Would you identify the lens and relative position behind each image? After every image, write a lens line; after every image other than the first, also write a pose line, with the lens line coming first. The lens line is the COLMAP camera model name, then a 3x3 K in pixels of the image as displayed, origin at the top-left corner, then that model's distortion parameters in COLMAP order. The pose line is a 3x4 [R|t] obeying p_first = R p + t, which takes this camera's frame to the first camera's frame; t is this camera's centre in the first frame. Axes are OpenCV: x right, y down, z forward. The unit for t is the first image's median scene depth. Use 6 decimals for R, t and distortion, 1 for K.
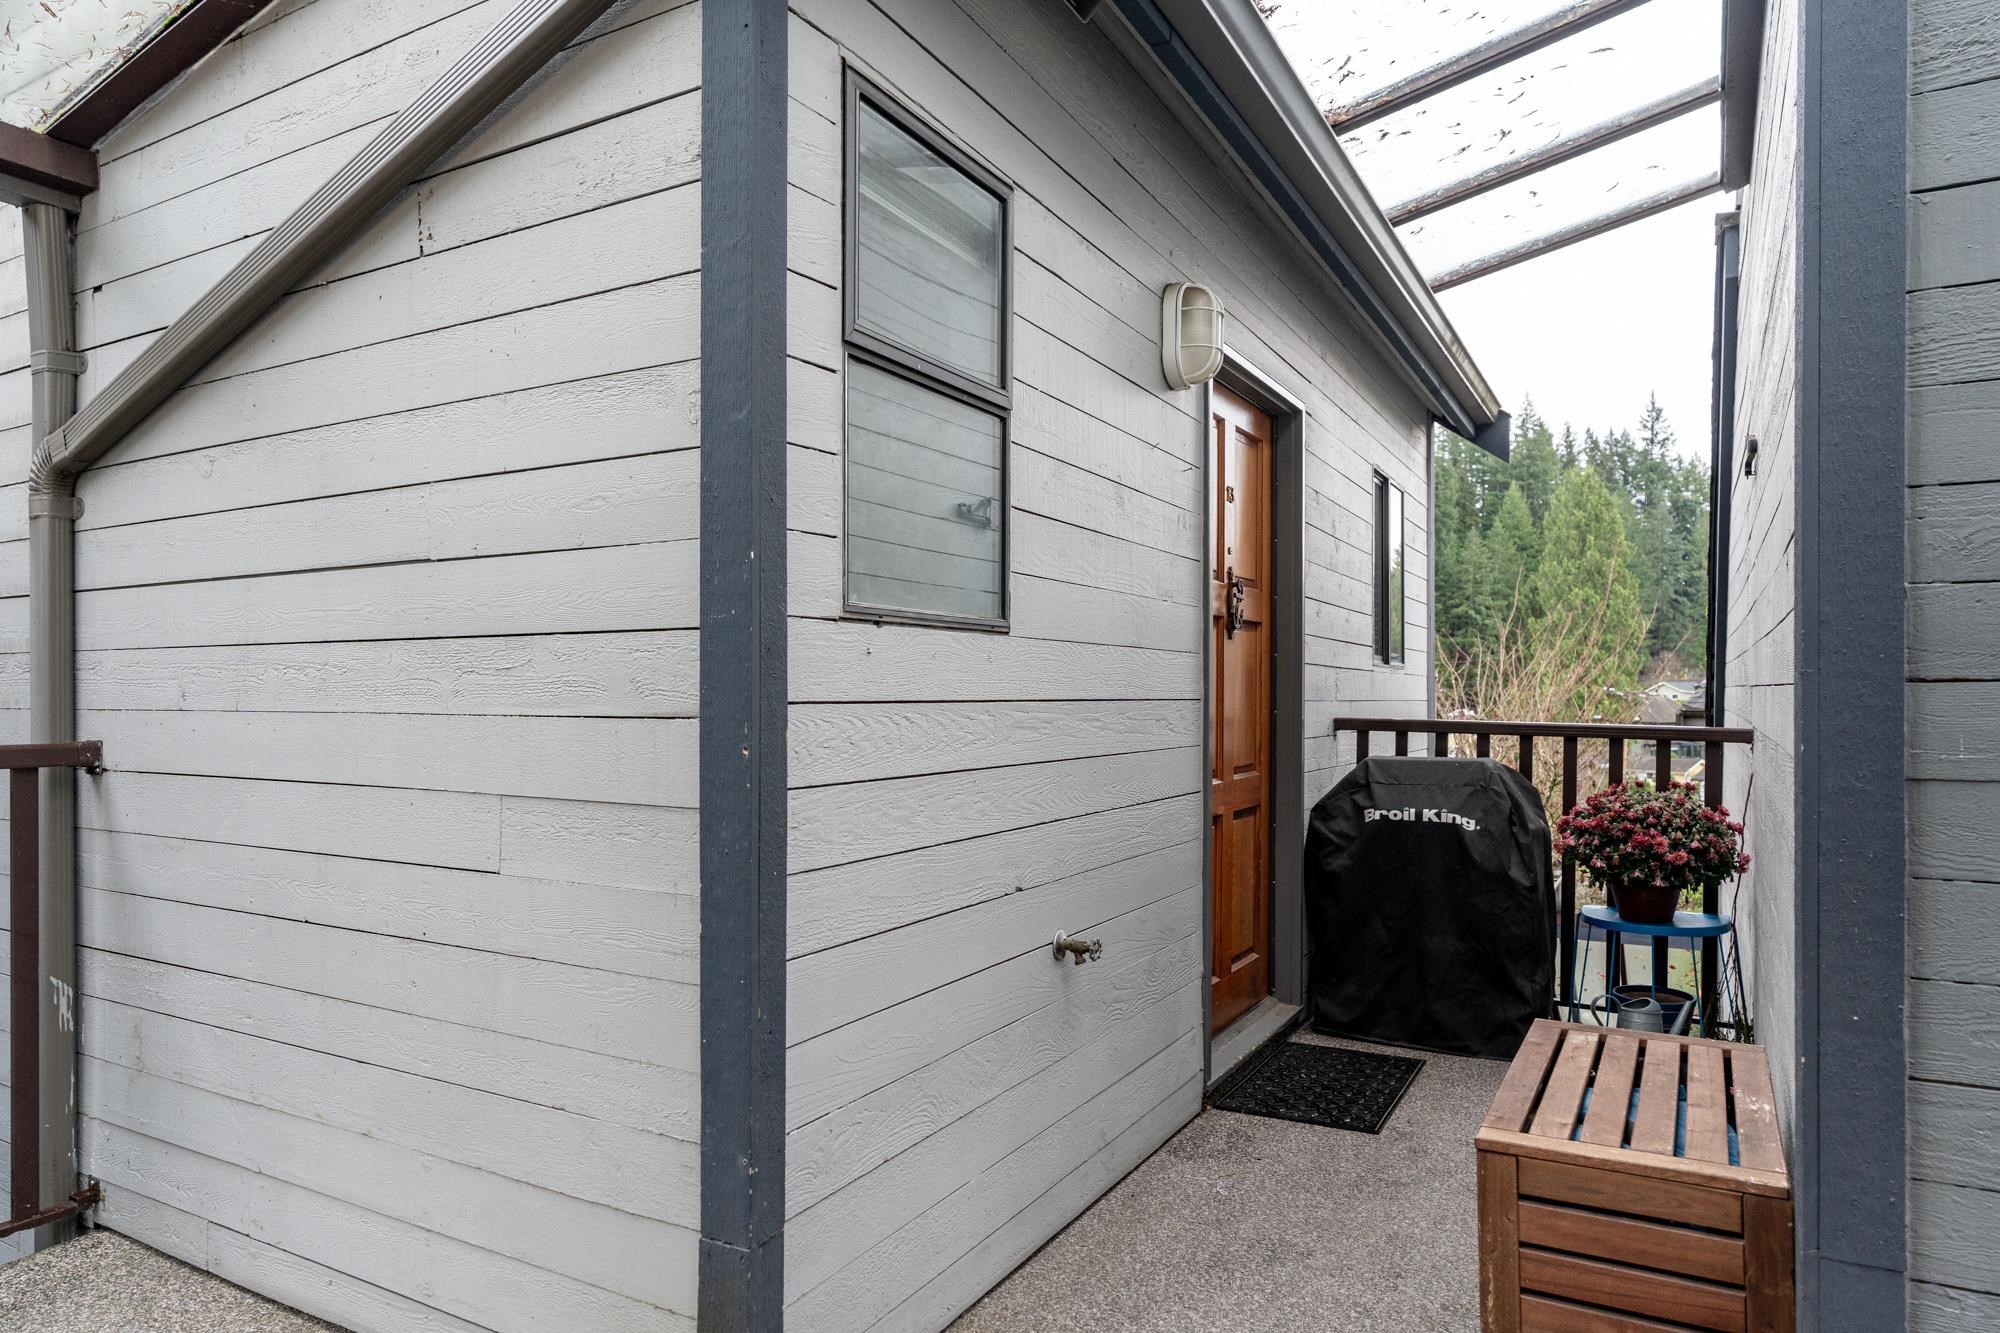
lens RADIAL K [[1243.2, 0, 1000.0], [0, 1243.2, 666.5], [0, 0, 1]] dist [0.021635, -0.001633]
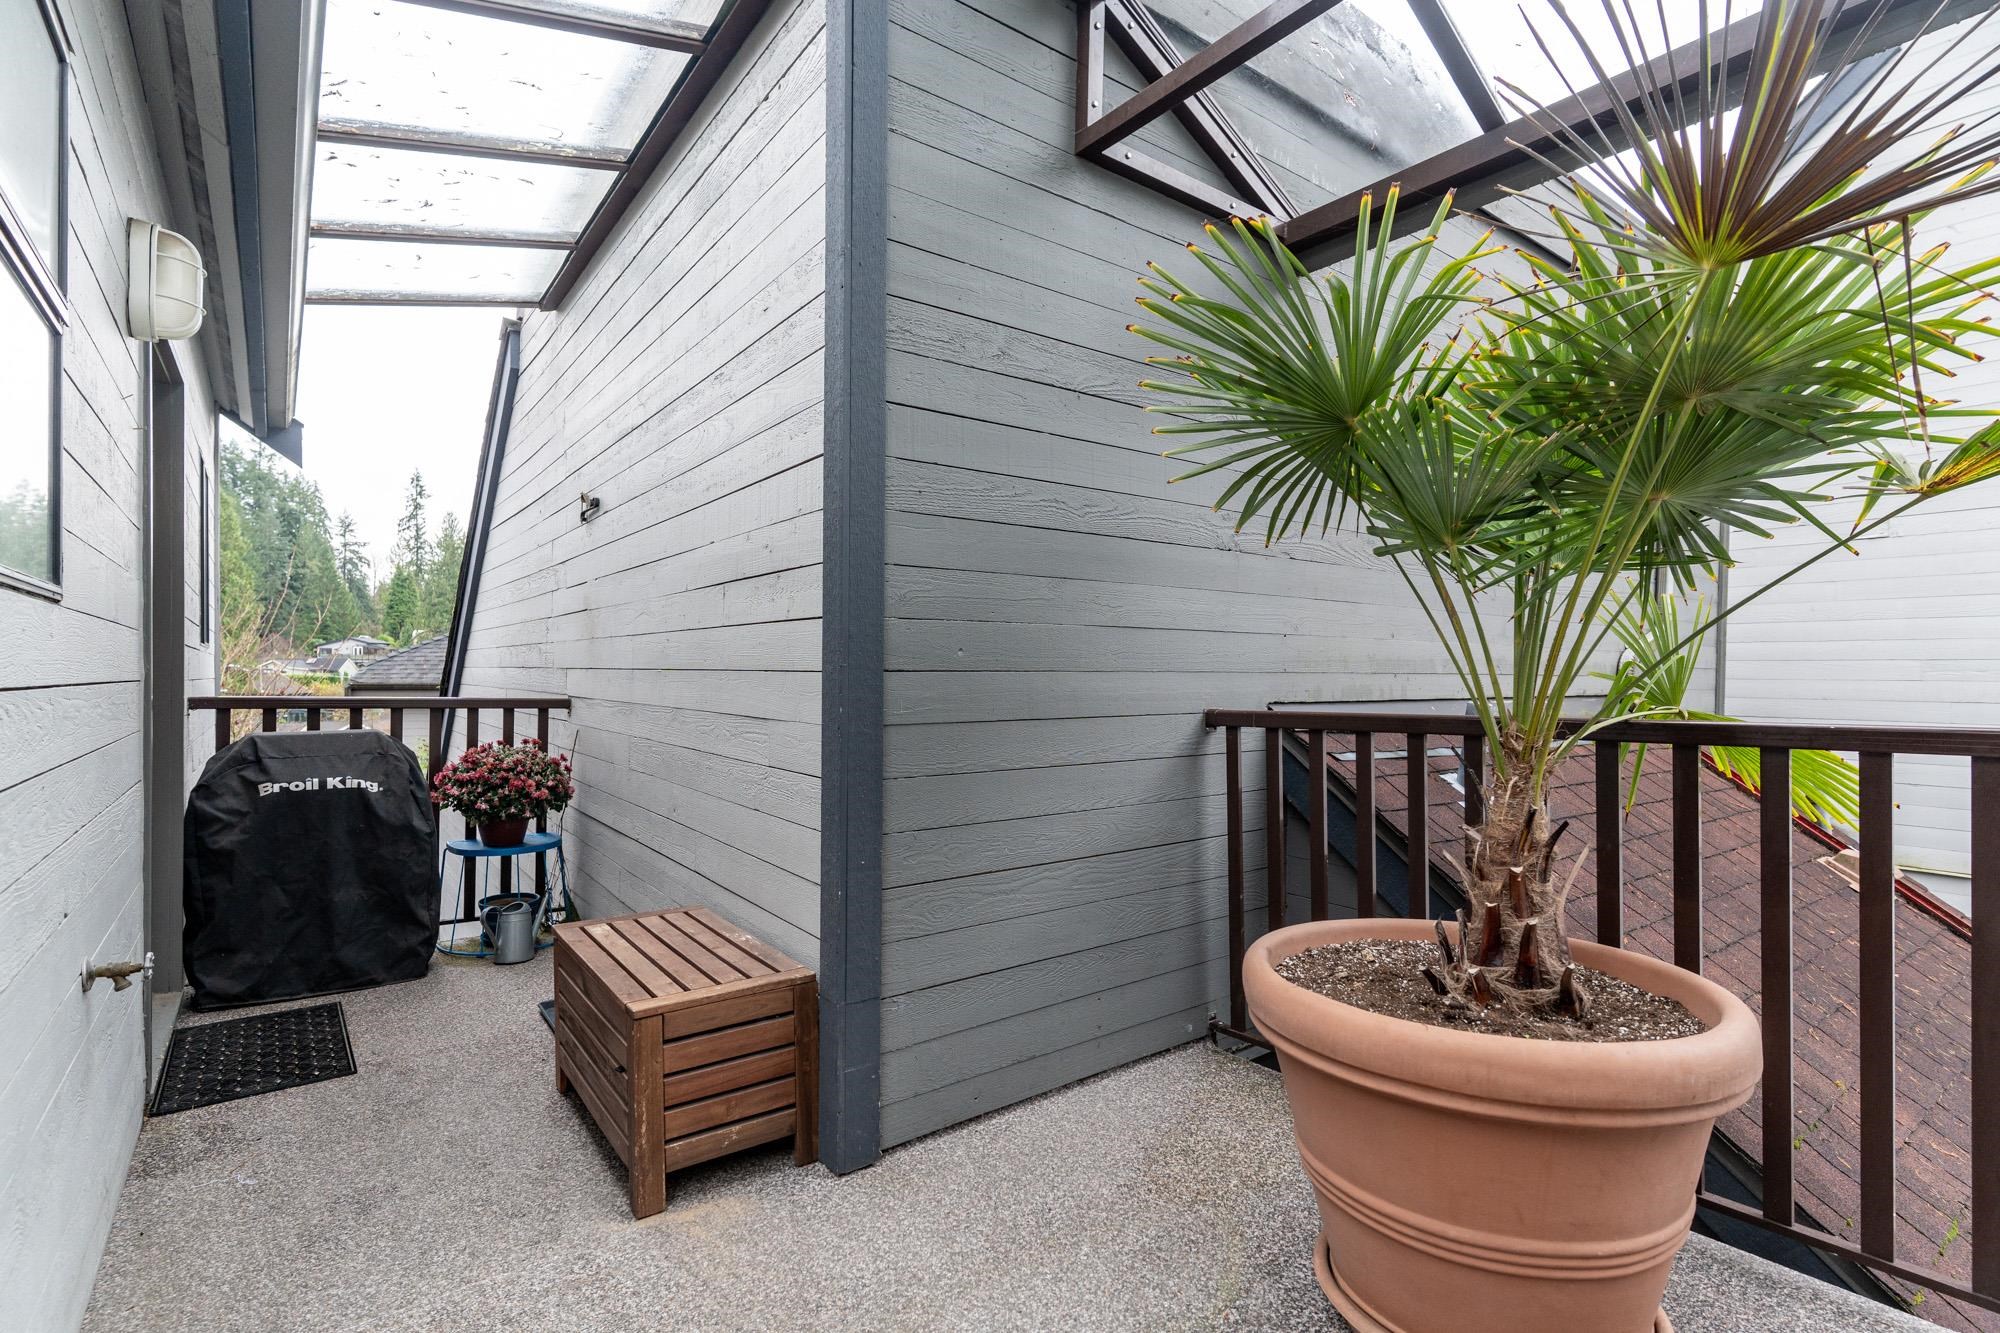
lens RADIAL K [[946.8, 0, 1000.0], [0, 946.8, 666.5], [0, 0, 1]] dist [-0.001888, -0.000338]
pose [[0.410440, 0.008394, 0.911849, -0.187156], [-0.024694, 0.999693, 0.001912, -0.000594], [-0.911553, -0.023302, 0.410522, 0.119553]]
